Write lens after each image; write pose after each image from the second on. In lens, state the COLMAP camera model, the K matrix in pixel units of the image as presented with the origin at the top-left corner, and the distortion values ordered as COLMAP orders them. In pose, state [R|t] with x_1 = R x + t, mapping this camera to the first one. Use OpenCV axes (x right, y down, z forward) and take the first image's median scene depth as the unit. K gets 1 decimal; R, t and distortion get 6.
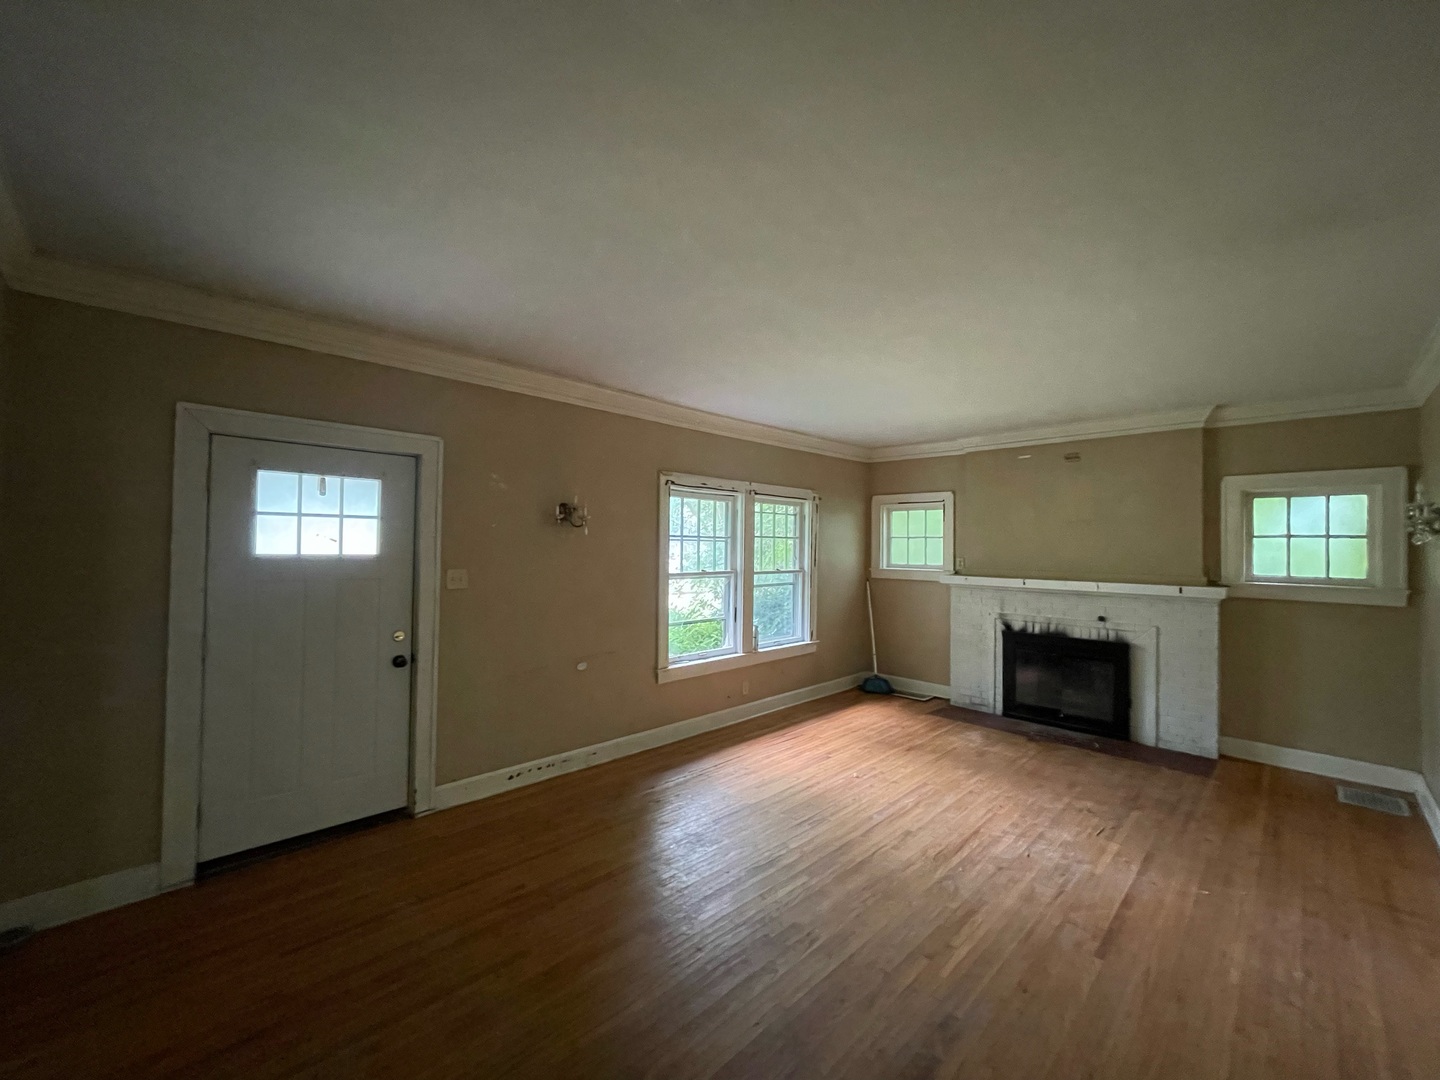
lens RADIAL K [[584.1, 0, 713.4], [0, 584.1, 543.3], [0, 0, 1]] dist [-0.004005, 0.000011]
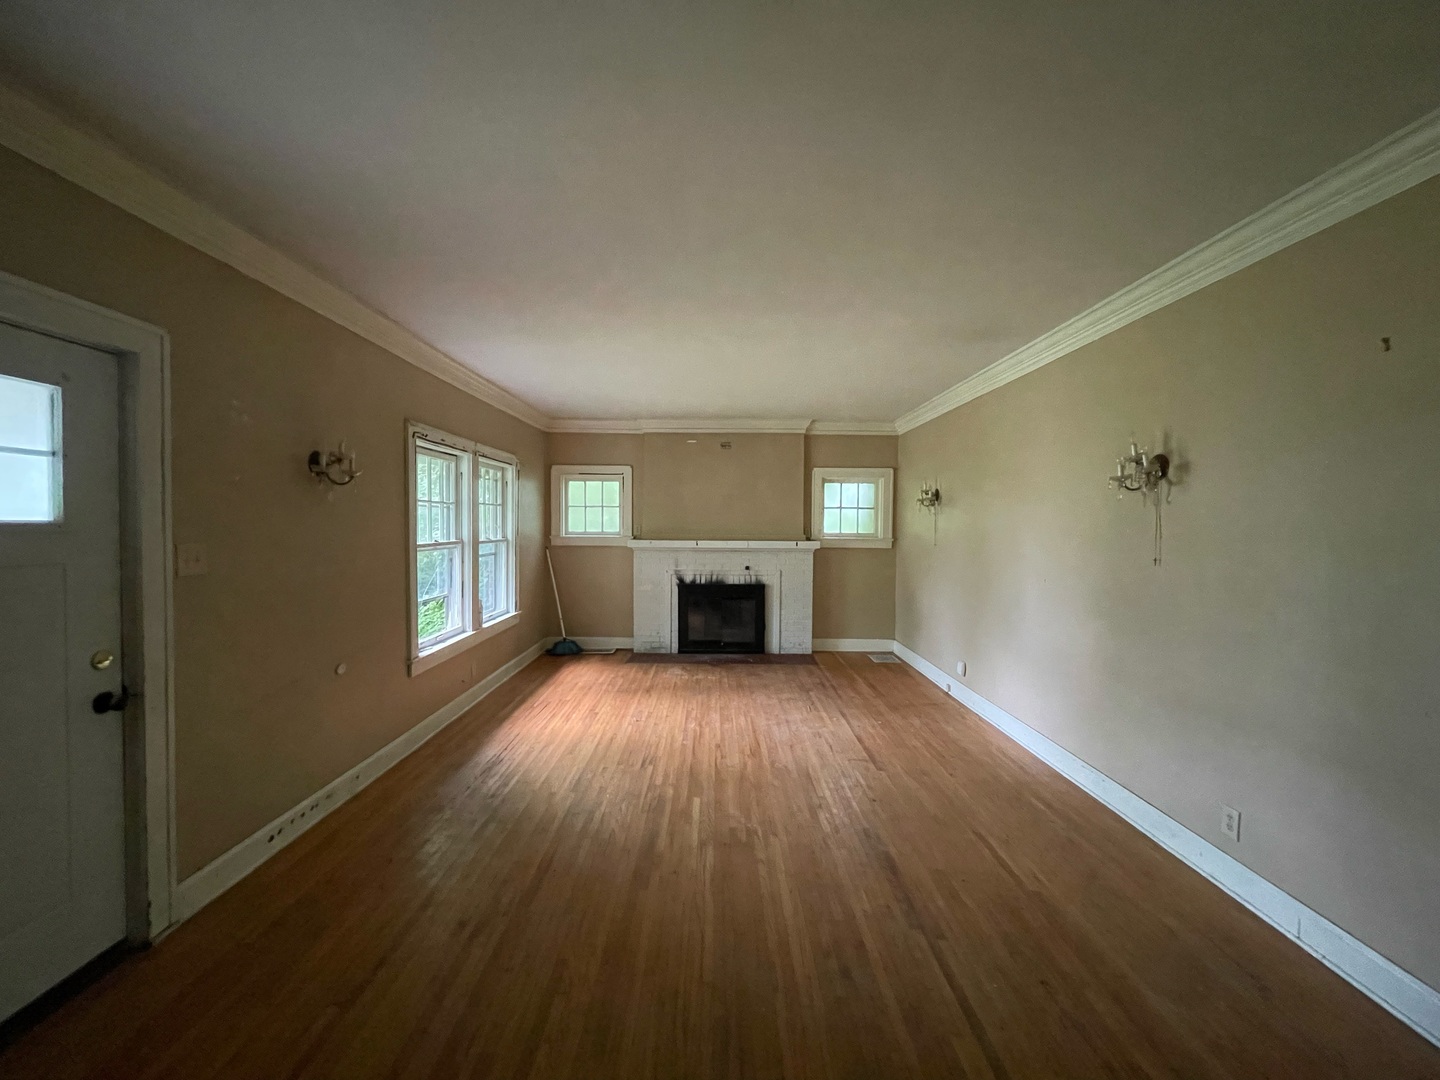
lens RADIAL K [[584.1, 0, 719.1], [0, 584.1, 543.8], [0, 0, 1]] dist [-0.004005, 0.000011]
pose [[0.699580, -0.032979, 0.713793, -0.386695], [-0.001395, 0.998869, 0.047517, 0.010552], [-0.714553, -0.034238, 0.698743, 0.114236]]
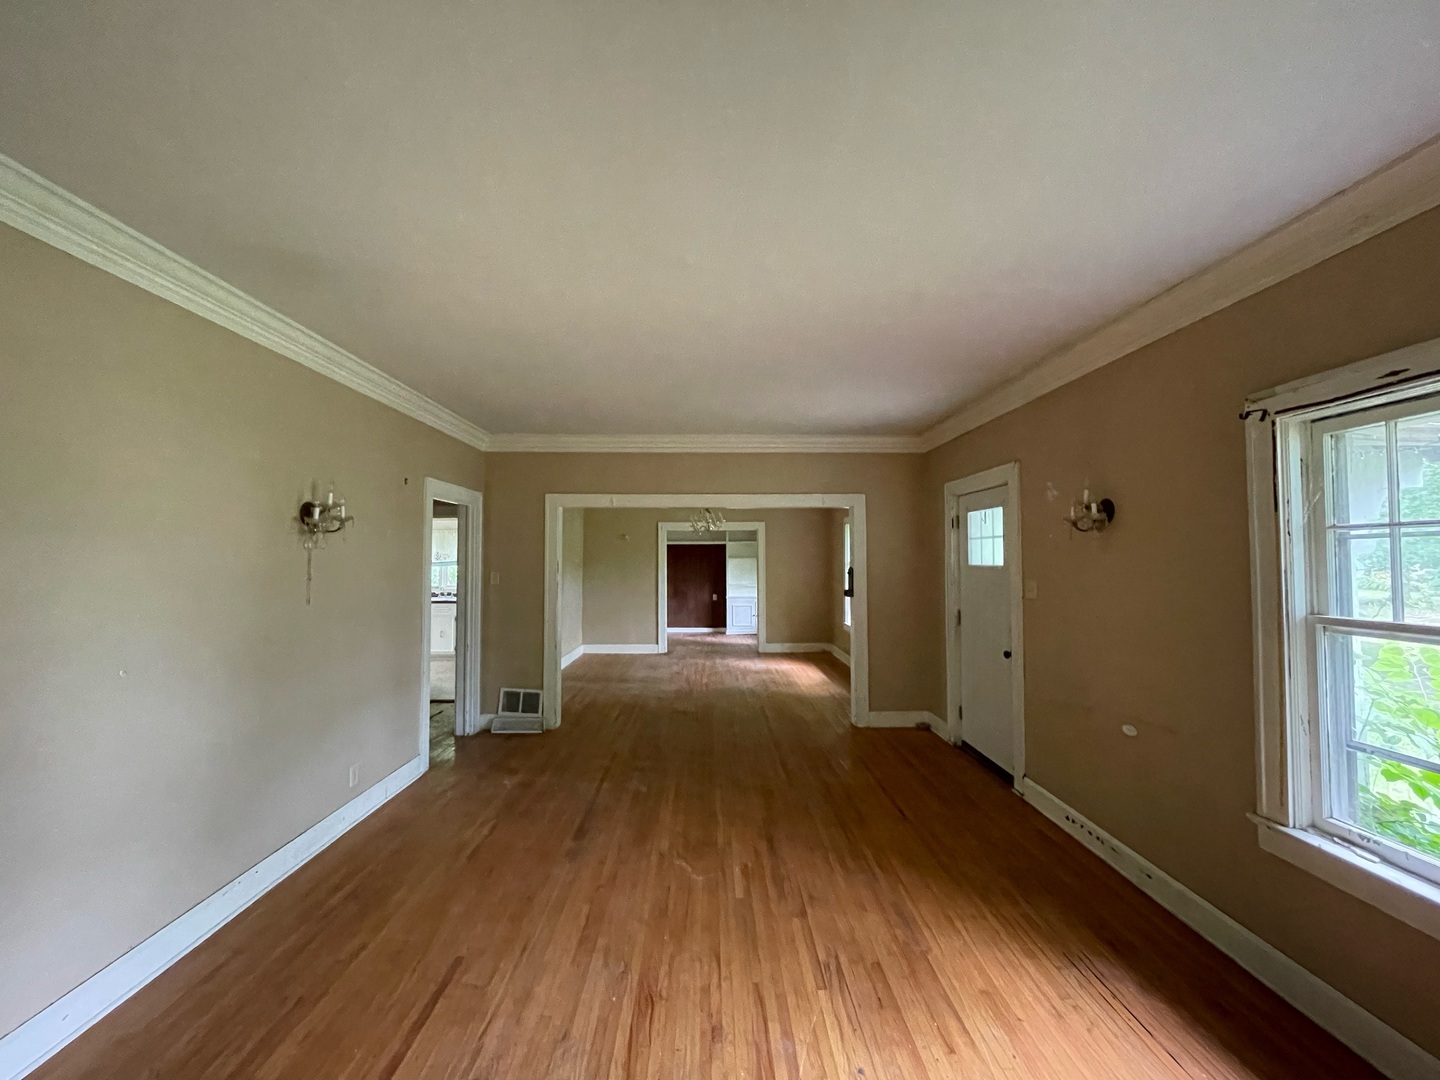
lens RADIAL K [[584.1, 0, 721.9], [0, 584.1, 548.0], [0, 0, 1]] dist [-0.004005, 0.000011]
pose [[-0.685204, -0.023905, -0.727959, 0.563390], [-0.003065, 0.999547, -0.029938, 0.016210], [0.728345, -0.018282, -0.684967, 1.037662]]
